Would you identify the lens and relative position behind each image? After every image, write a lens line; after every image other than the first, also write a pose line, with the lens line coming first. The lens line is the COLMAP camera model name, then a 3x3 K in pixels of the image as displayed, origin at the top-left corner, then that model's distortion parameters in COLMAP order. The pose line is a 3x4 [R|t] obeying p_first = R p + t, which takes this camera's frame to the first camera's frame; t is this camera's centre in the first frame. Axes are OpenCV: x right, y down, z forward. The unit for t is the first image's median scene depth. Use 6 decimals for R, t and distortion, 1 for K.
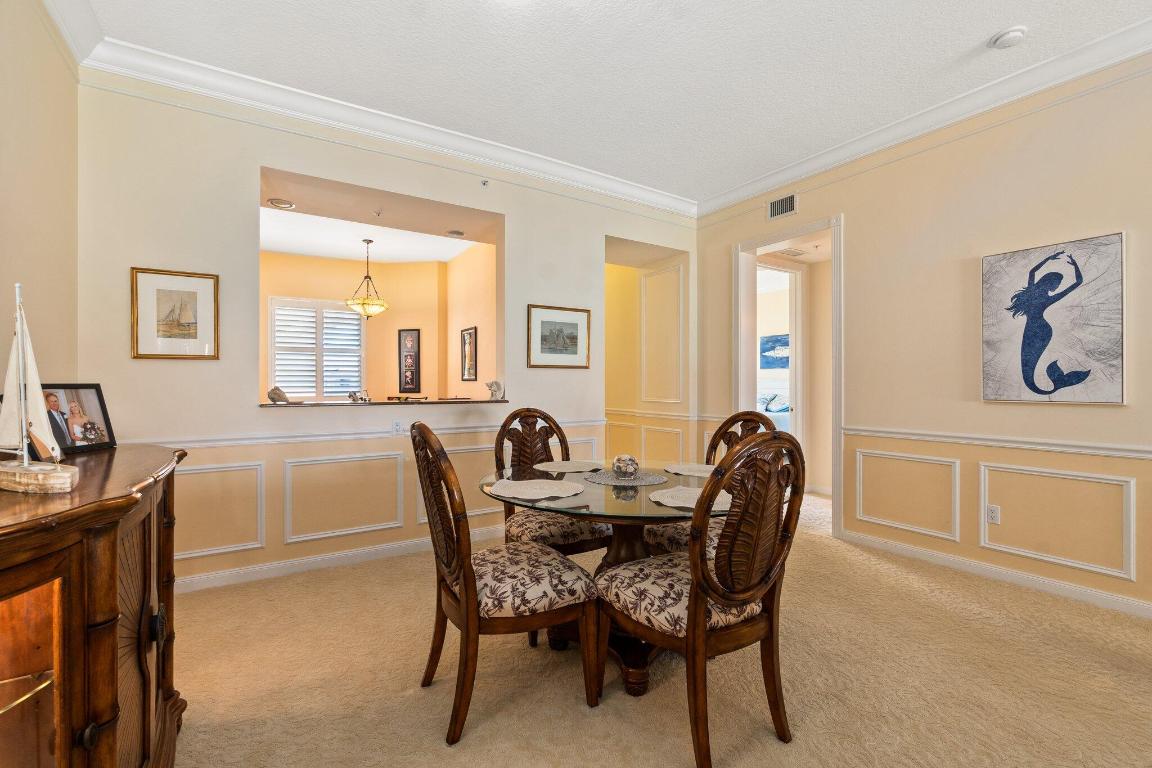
lens RADIAL K [[504.1, 0, 563.7], [0, 504.1, 384.9], [0, 0, 1]] dist [-0.003104, 0.001066]
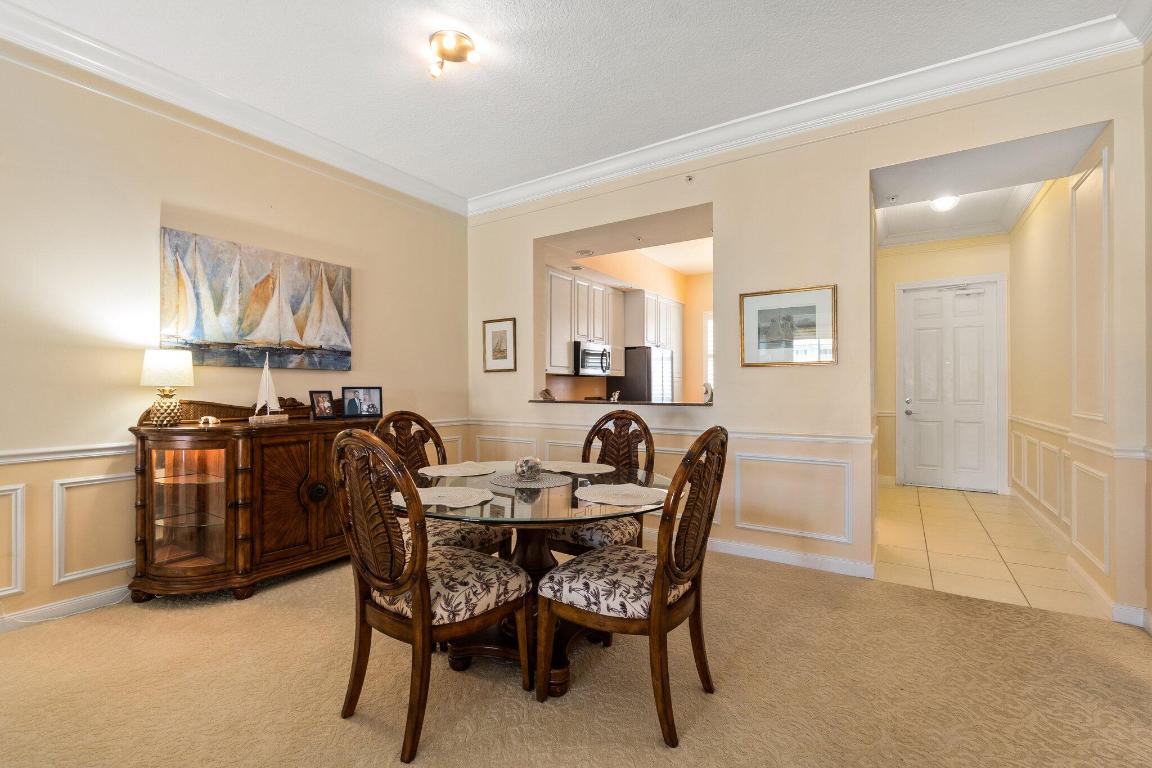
lens RADIAL K [[504.1, 0, 567.2], [0, 504.1, 387.8], [0, 0, 1]] dist [-0.003104, 0.001066]
pose [[0.400176, -0.000182, -0.916438, 0.833397], [0.002069, 0.999998, 0.000704, 0.001020], [0.916436, -0.002178, 0.400176, 0.520400]]
